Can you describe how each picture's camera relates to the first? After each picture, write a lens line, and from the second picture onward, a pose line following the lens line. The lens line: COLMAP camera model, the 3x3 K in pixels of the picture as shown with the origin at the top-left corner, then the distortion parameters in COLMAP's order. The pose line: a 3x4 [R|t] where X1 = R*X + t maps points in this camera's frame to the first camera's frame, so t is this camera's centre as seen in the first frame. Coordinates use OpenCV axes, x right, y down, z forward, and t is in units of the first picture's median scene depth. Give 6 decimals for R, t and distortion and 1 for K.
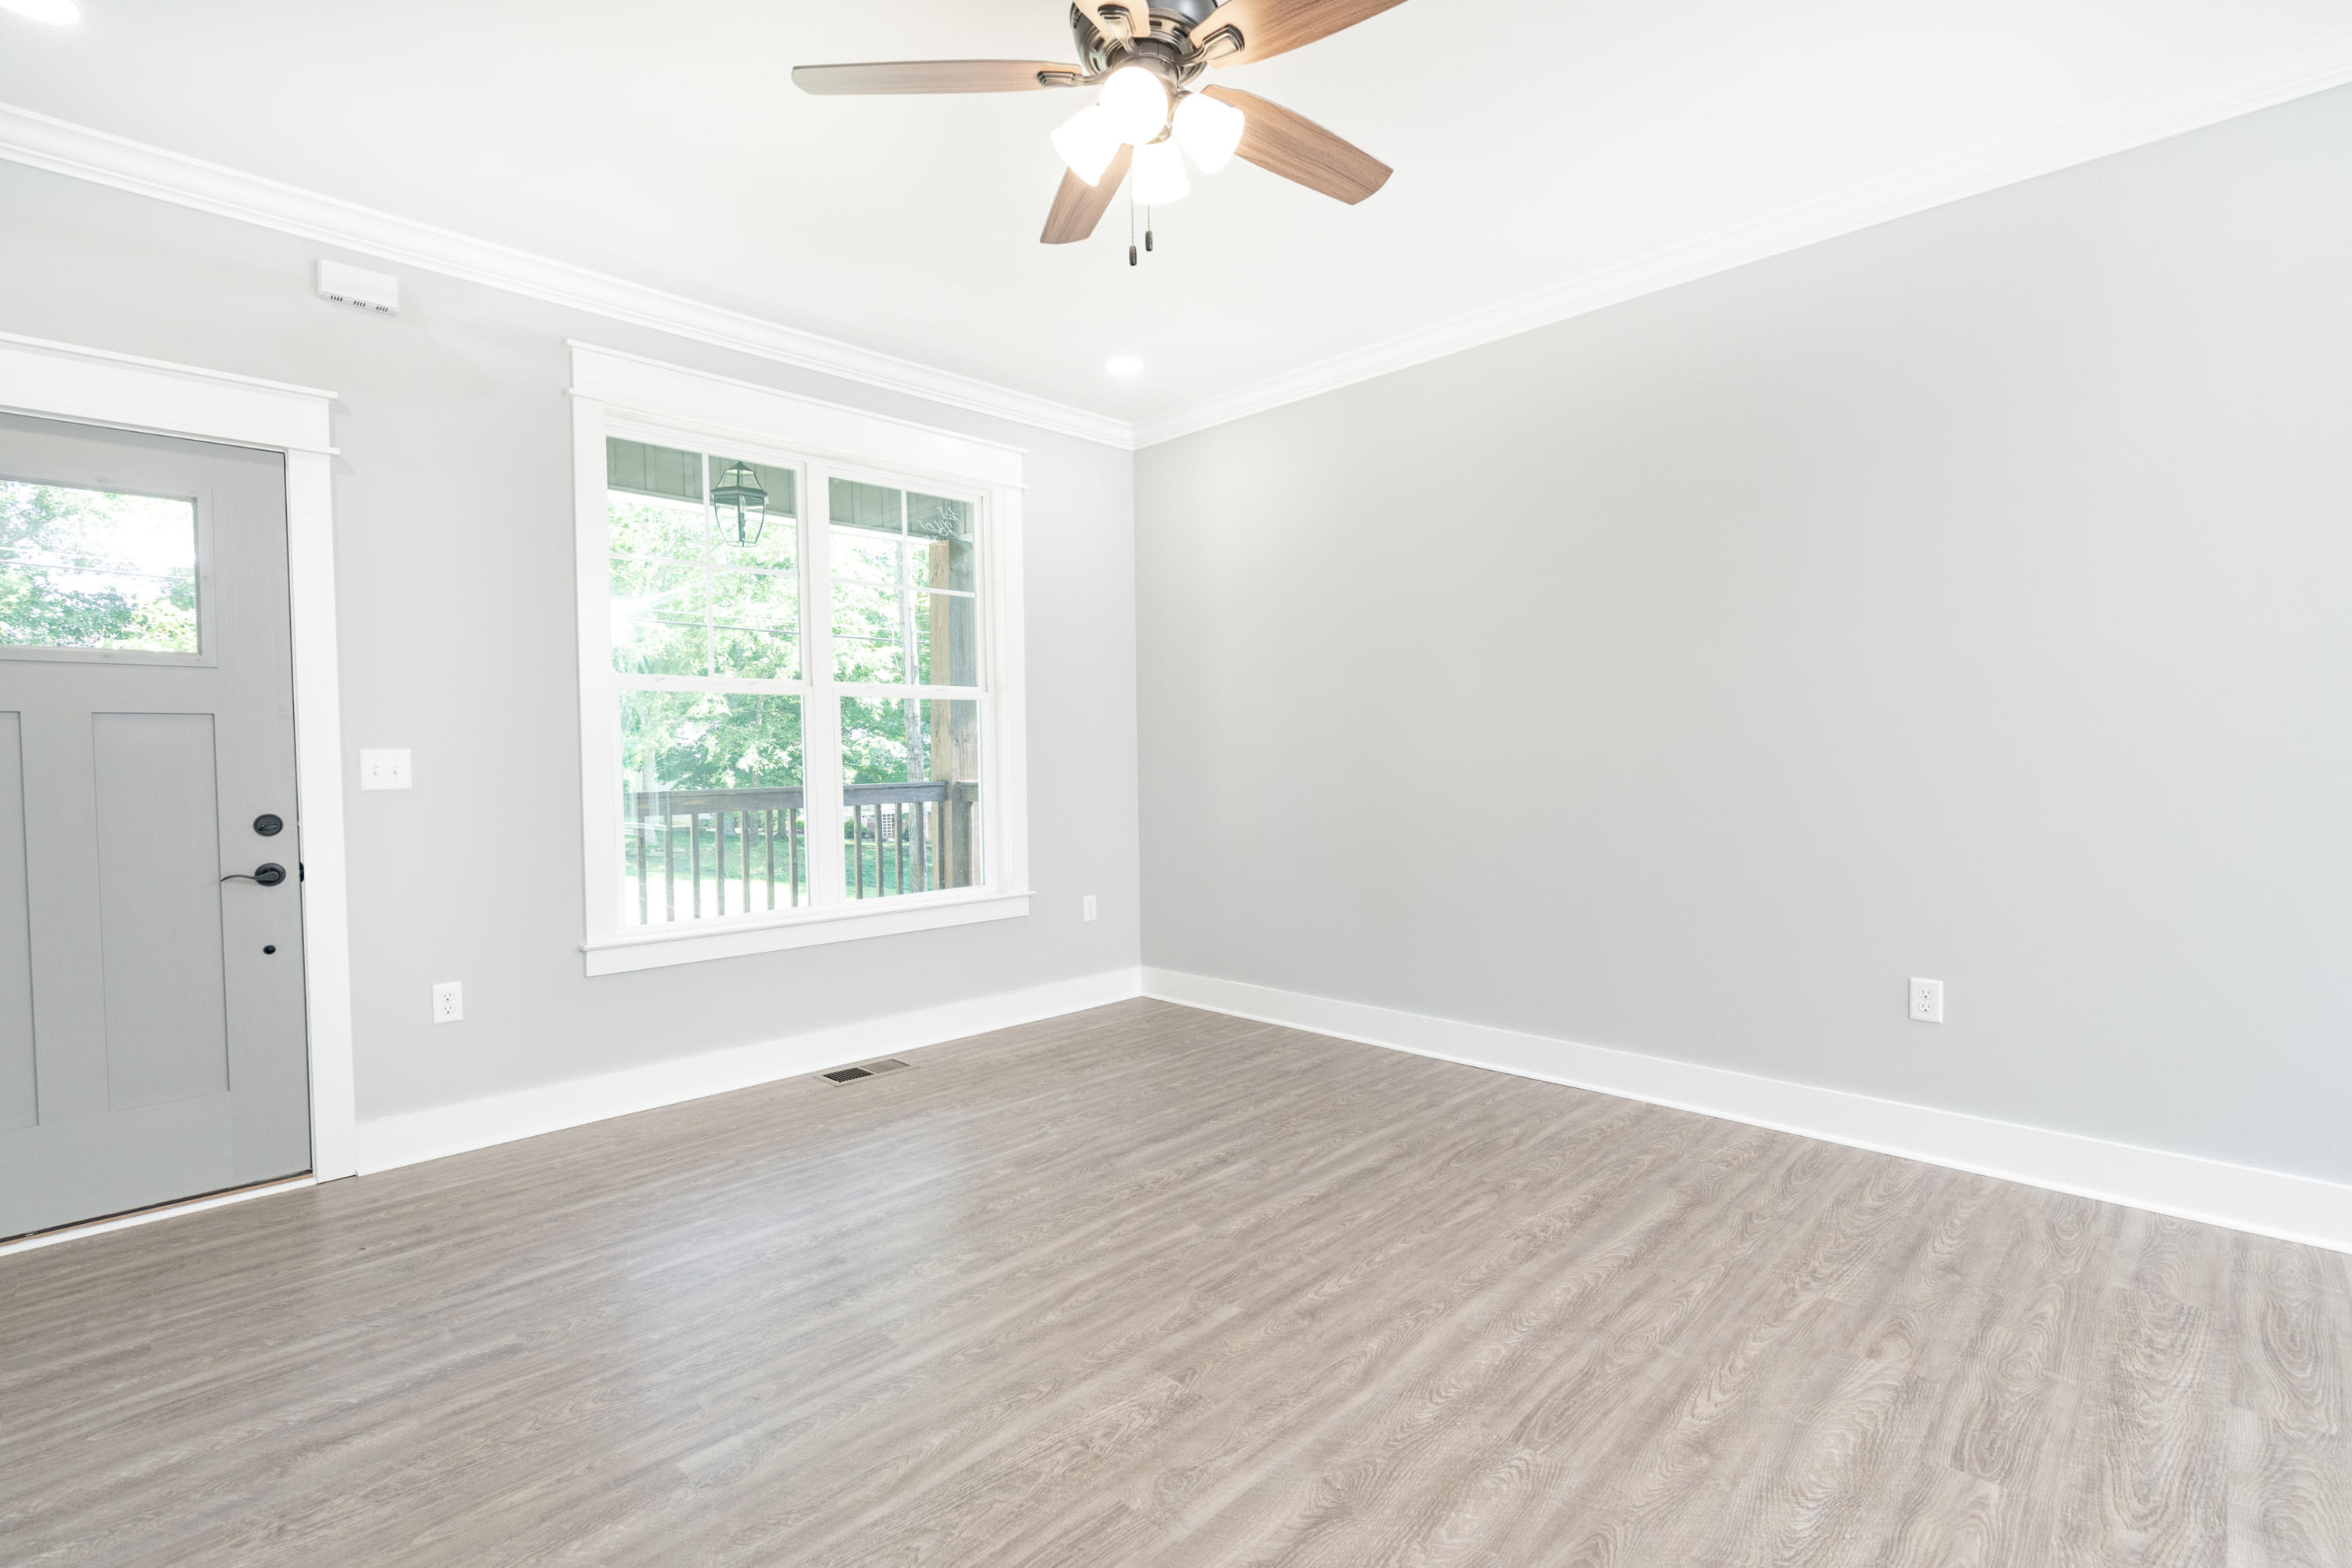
lens RADIAL K [[1078.5, 0, 1170.1], [0, 1078.5, 781.4], [0, 0, 1]] dist [-0.002825, 0.001026]
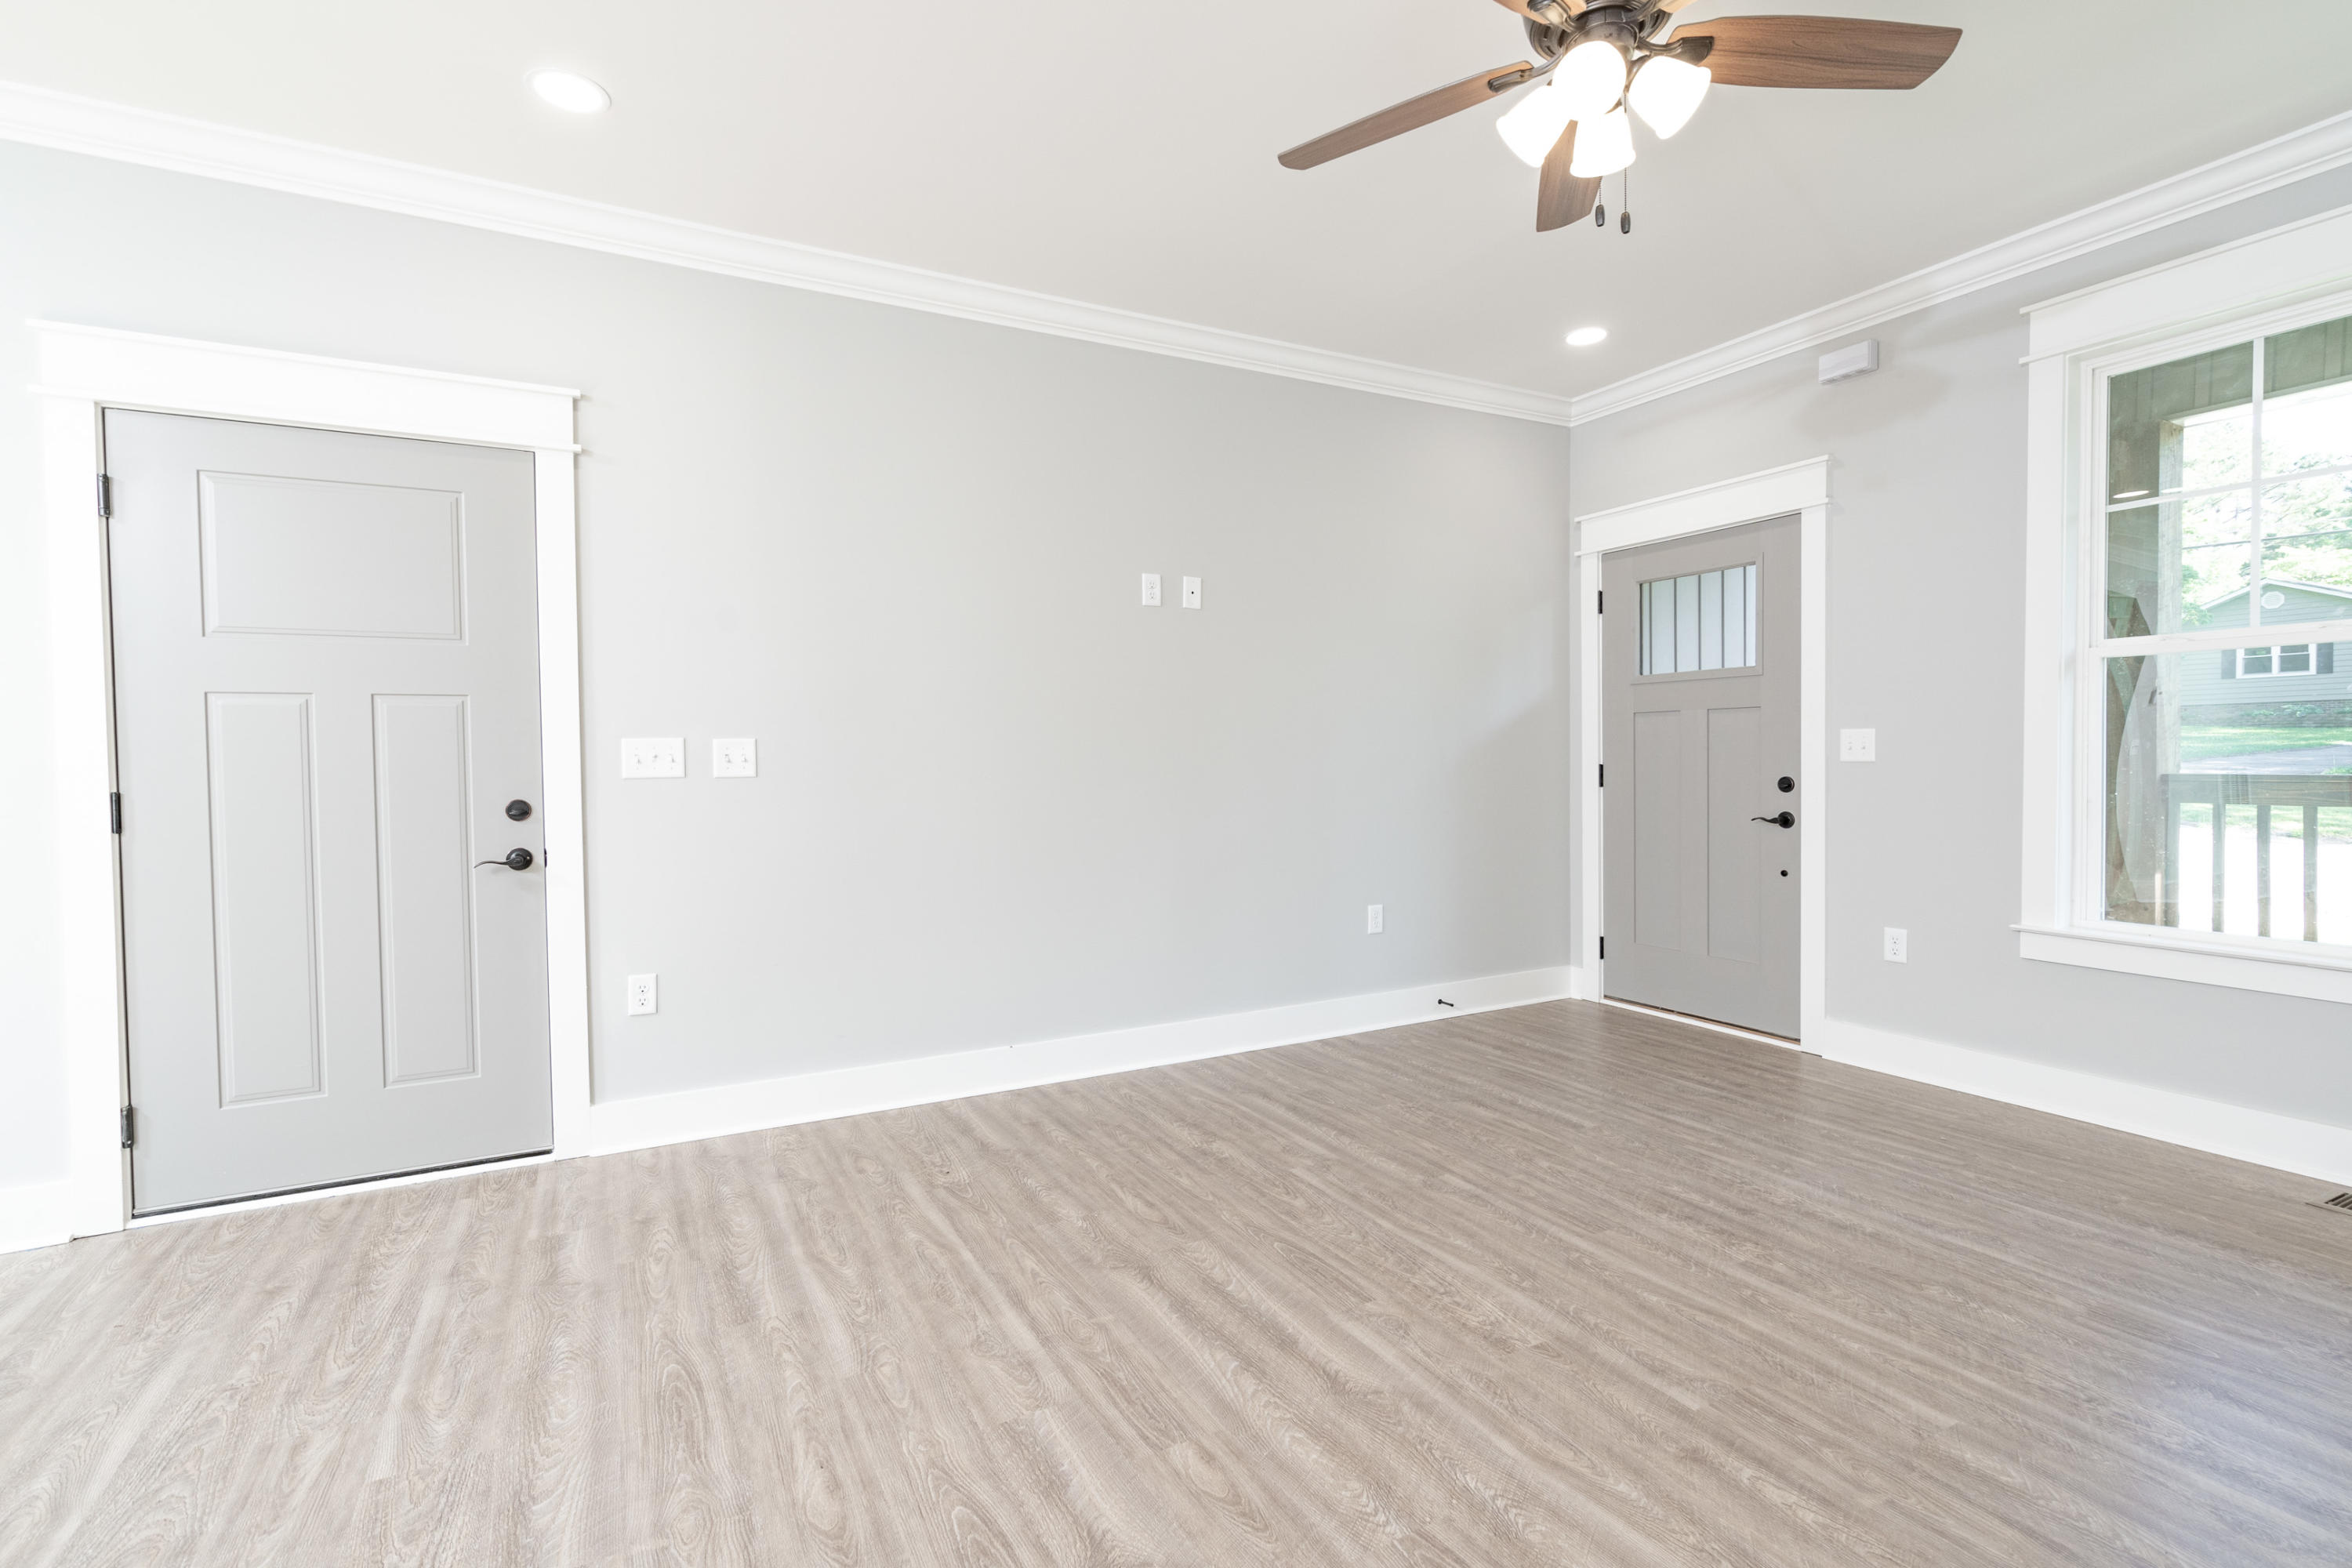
lens RADIAL K [[1078.5, 0, 1170.1], [0, 1078.5, 781.4], [0, 0, 1]] dist [-0.002825, 0.001026]
pose [[-0.297363, 0.042391, -0.953823, 0.856054], [-0.006057, 0.998910, 0.046283, -0.027054], [0.954745, 0.019540, -0.296782, 0.758556]]
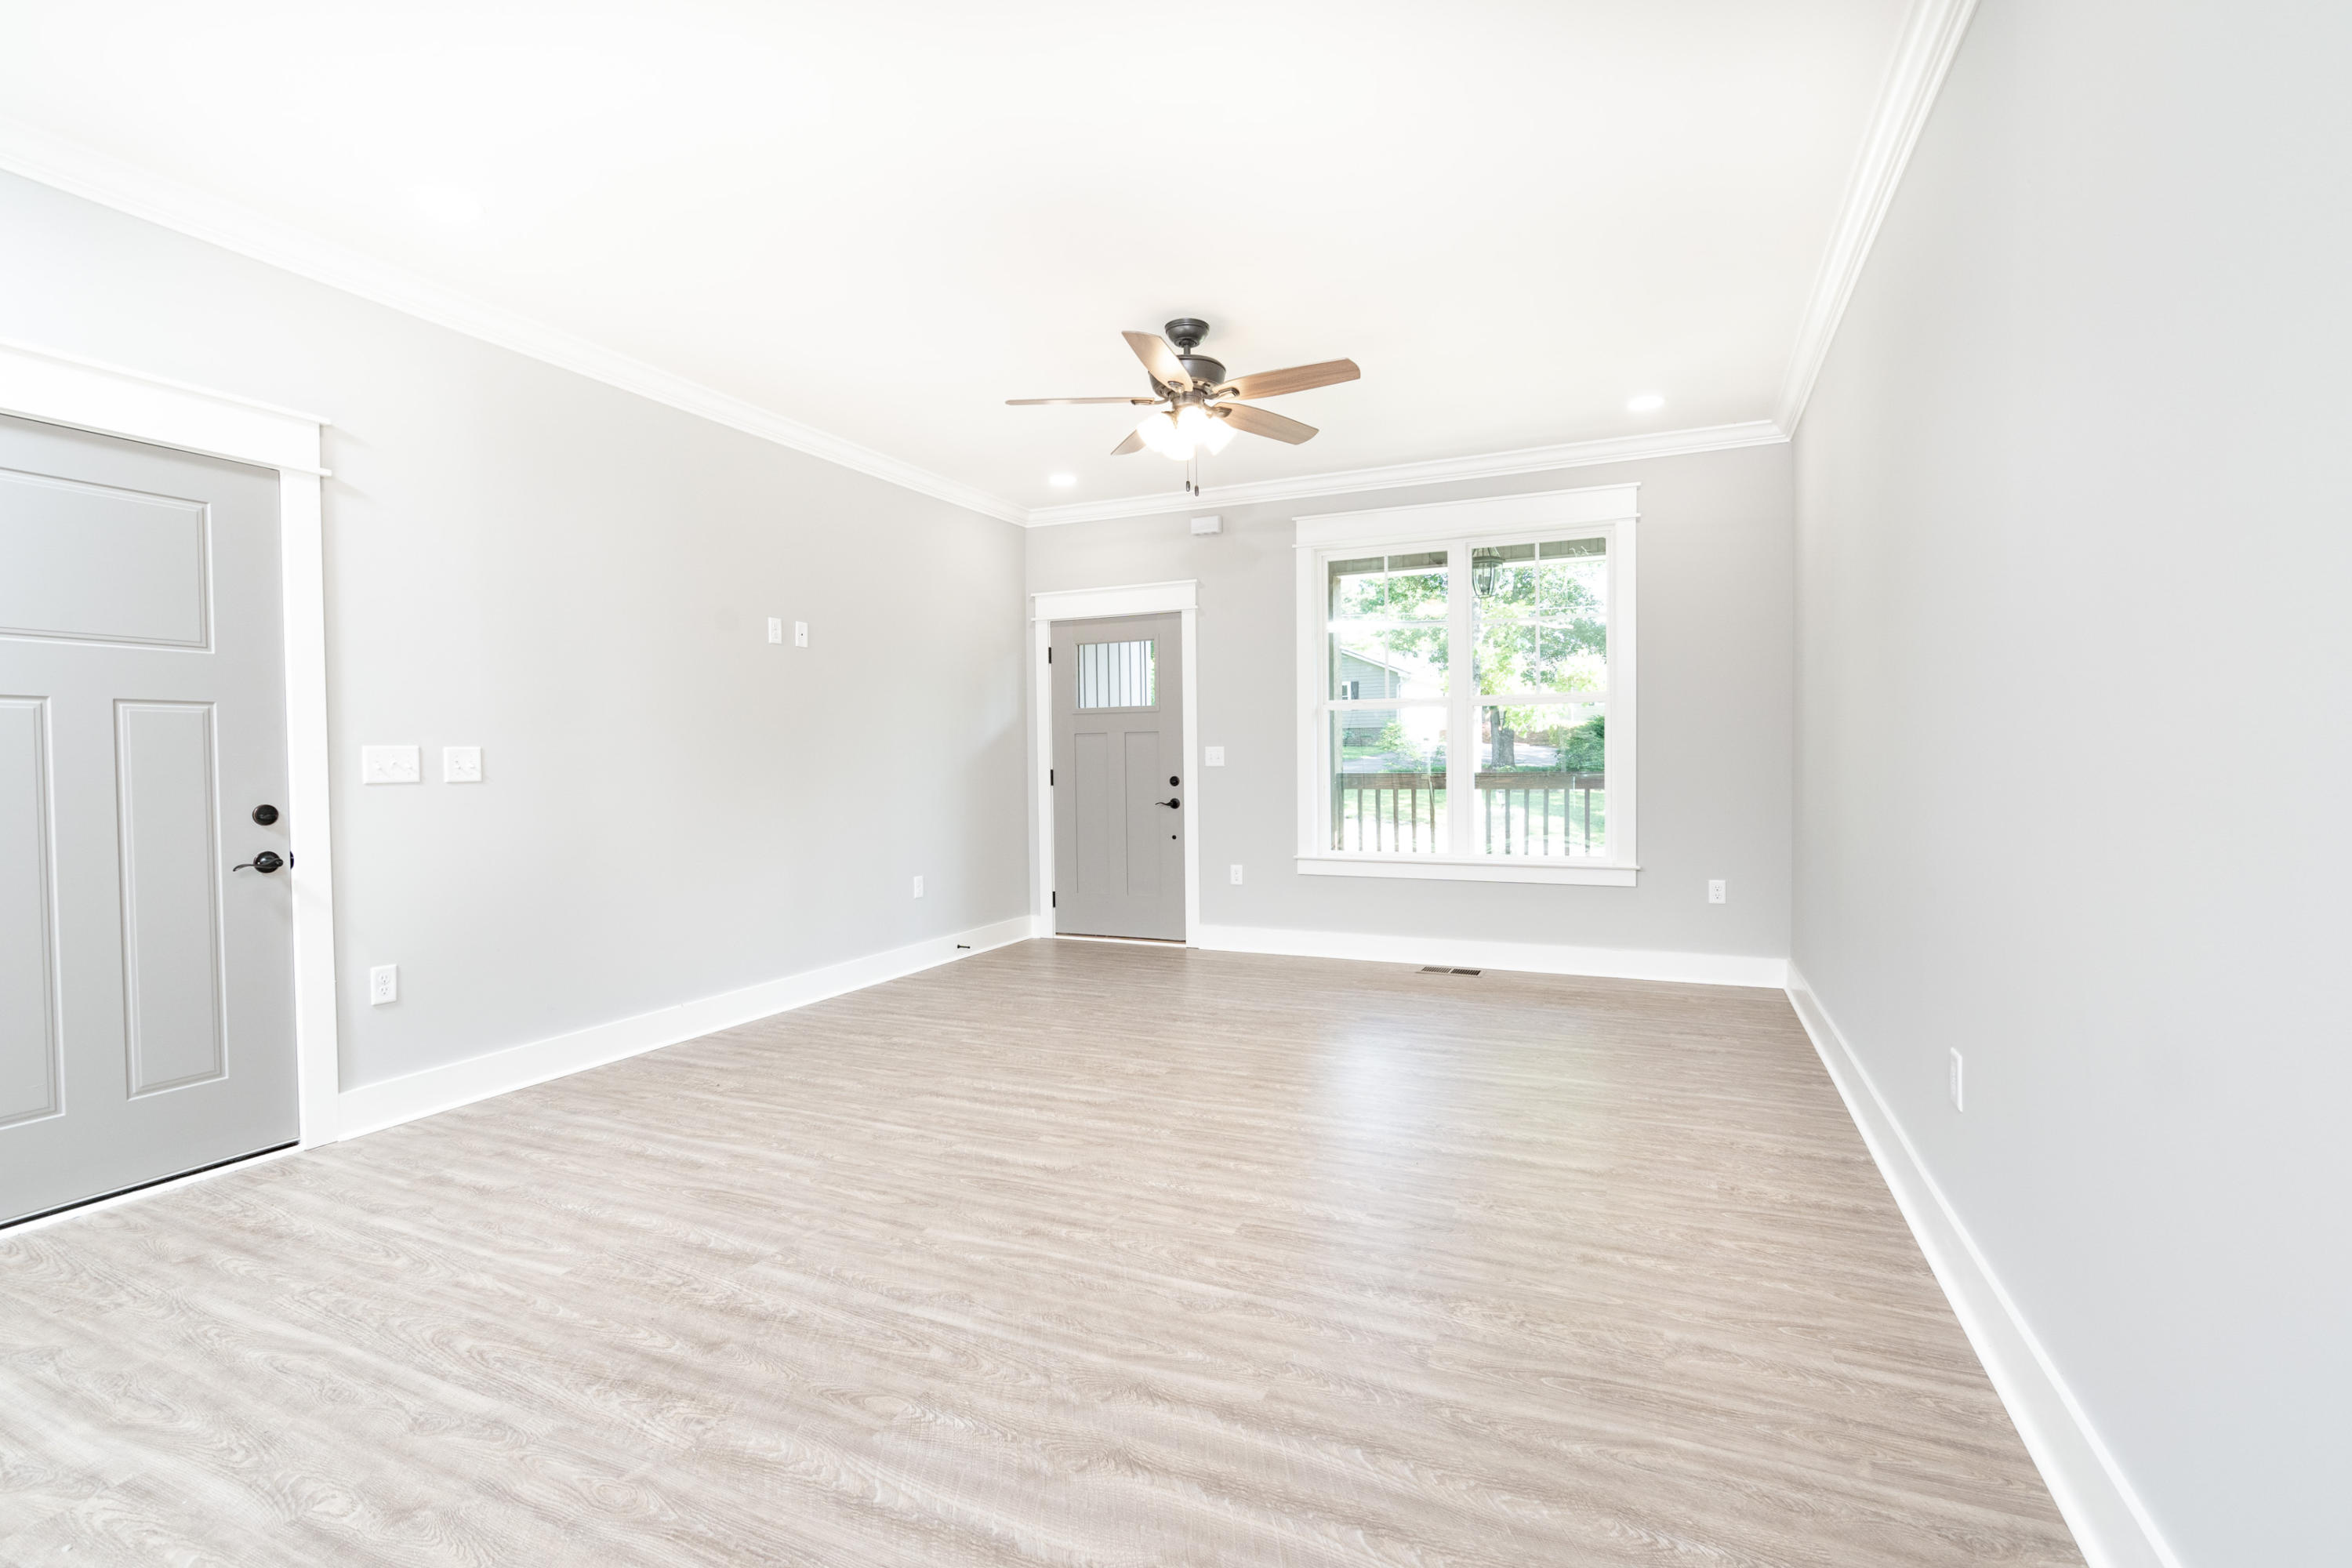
lens RADIAL K [[1078.5, 0, 1170.1], [0, 1078.5, 781.4], [0, 0, 1]] dist [-0.002825, 0.001026]
pose [[0.347596, 0.031421, -0.937118, 1.455365], [-0.015435, 0.999495, 0.027787, -0.024079], [0.937517, 0.004806, 0.347905, 0.250680]]
